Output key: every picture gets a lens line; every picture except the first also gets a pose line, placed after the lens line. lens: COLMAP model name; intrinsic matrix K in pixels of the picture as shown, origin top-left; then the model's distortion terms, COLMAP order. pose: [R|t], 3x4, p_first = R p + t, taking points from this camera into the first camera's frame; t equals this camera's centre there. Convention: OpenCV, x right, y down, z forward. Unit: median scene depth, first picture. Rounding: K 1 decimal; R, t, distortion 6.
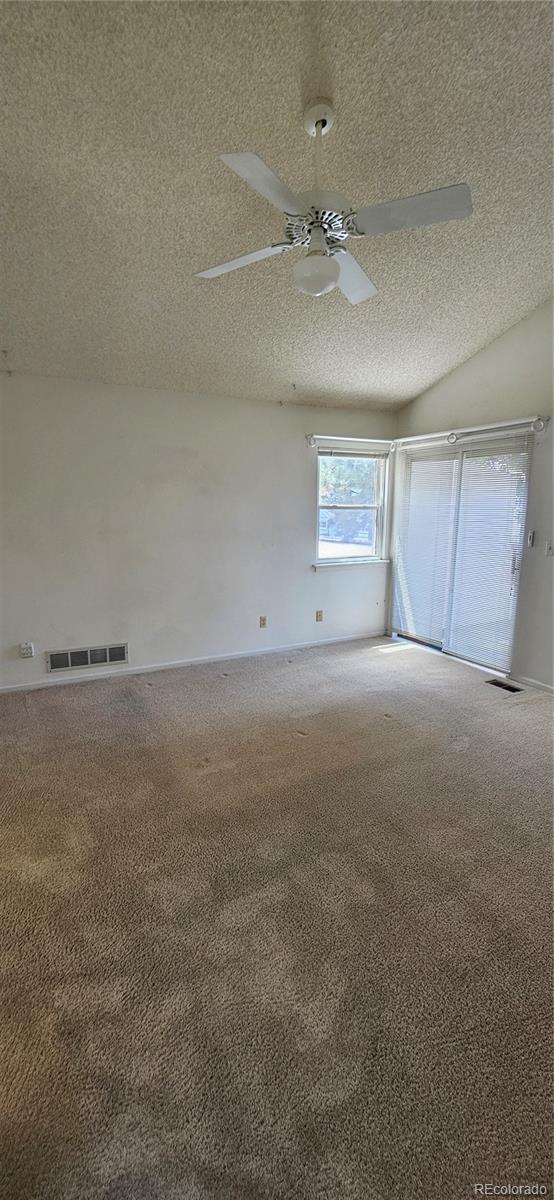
lens RADIAL K [[492.8, 0, 277.0], [0, 492.8, 595.9], [0, 0, 1]] dist [-0.000876, -0.000024]
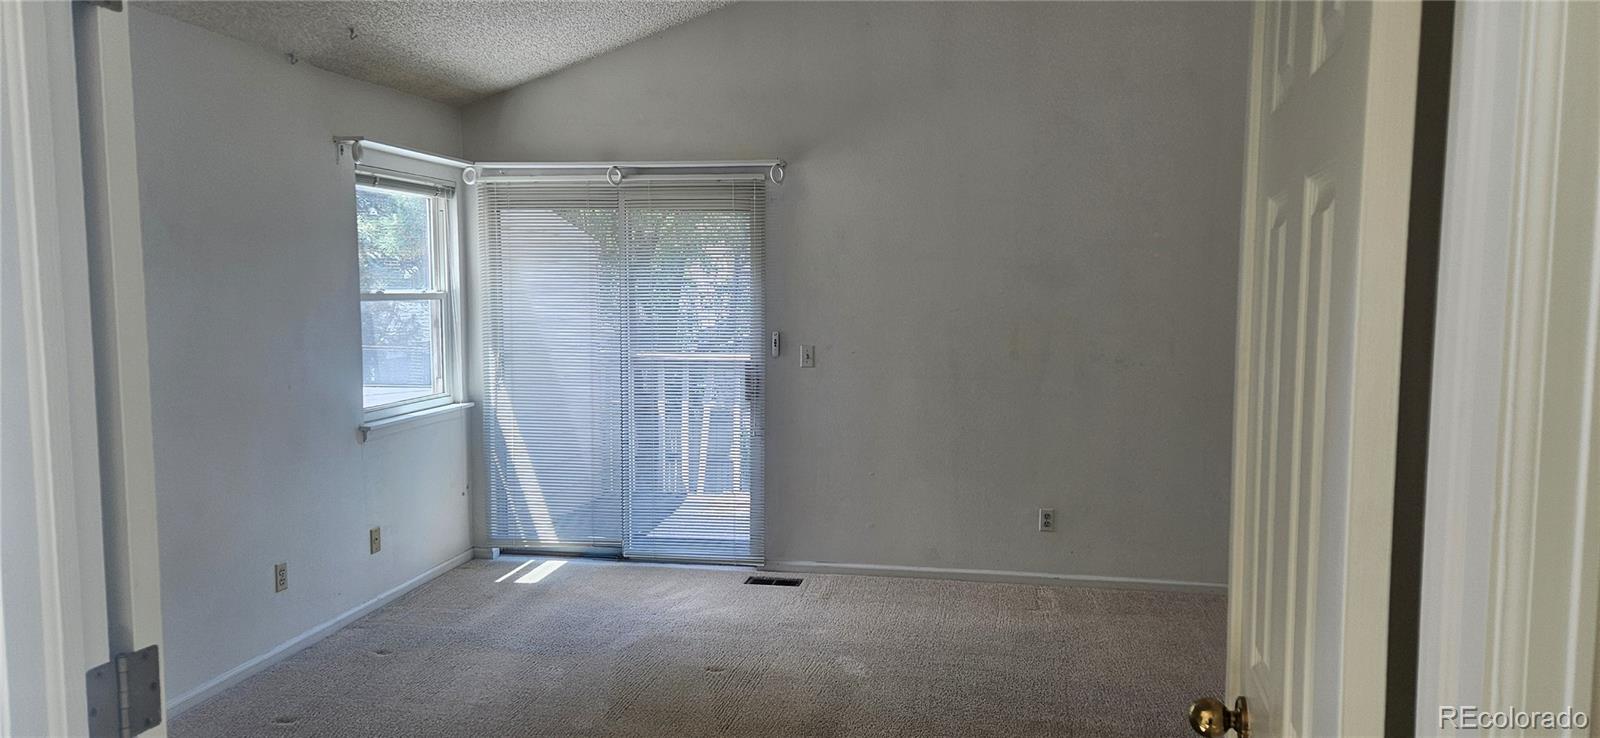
lens RADIAL K [[1067.3, 0, 802.8], [0, 1067.3, 374.7], [0, 0, 1]] dist [0.062735, -0.019224]
pose [[0.601591, -0.064864, 0.796166, -0.450889], [0.142047, 0.989499, -0.026718, -0.026072], [-0.786073, 0.129166, 0.604488, 0.102049]]
